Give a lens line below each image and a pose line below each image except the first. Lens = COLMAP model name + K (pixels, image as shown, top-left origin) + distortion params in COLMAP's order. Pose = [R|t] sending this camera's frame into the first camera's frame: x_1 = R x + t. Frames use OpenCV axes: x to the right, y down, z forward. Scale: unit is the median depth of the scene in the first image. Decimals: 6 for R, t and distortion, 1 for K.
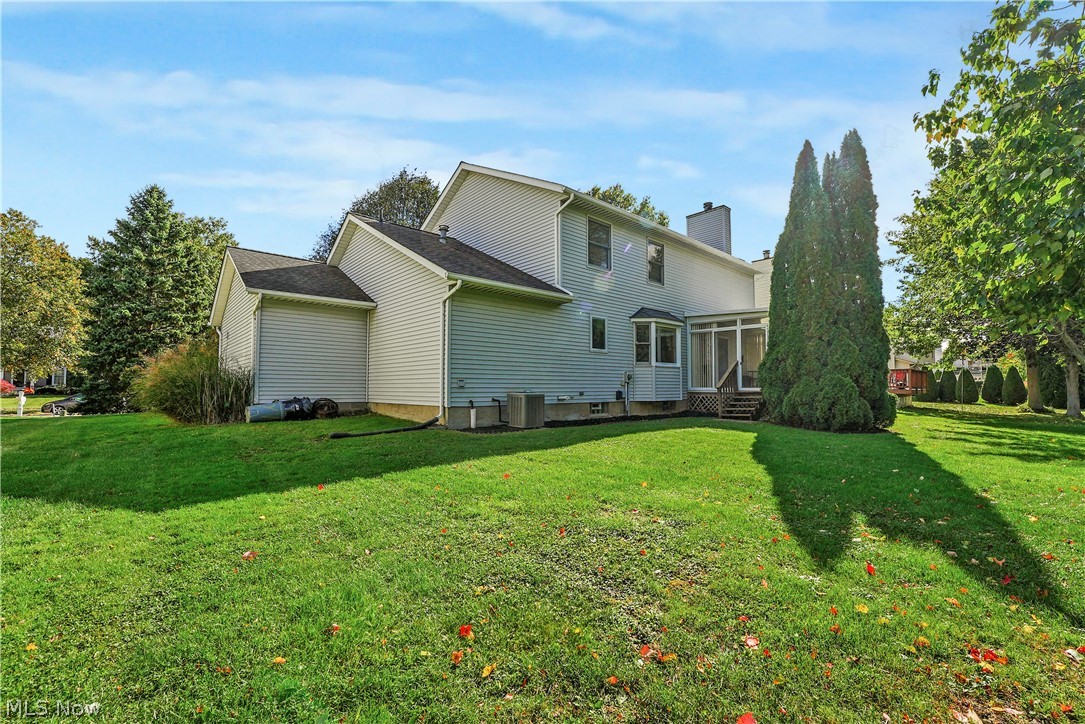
lens RADIAL K [[445.9, 0, 544.3], [0, 445.9, 384.2], [0, 0, 1]] dist [-0.000320, -0.000011]
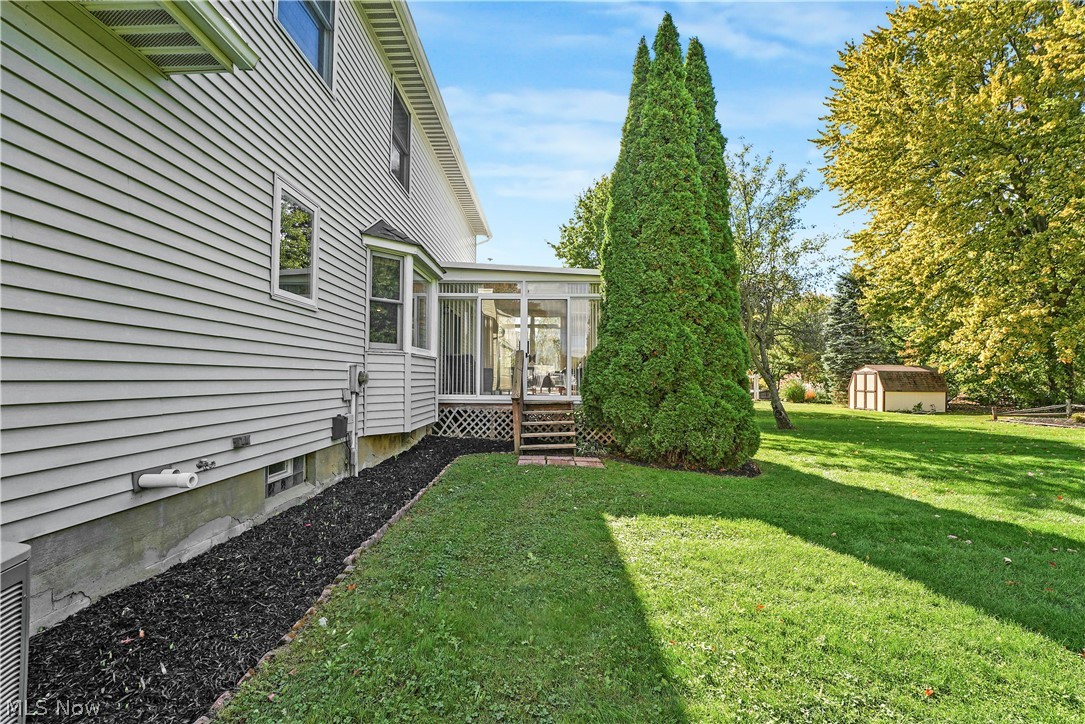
lens RADIAL K [[454.4, 0, 542.5], [0, 454.4, 362.0], [0, 0, 1]] dist [-0.001059, -0.000060]
pose [[0.674813, 0.026586, 0.737509, -0.000645], [-0.005633, 0.999507, -0.030876, -0.019725], [-0.737967, 0.016681, 0.674631, 0.614368]]
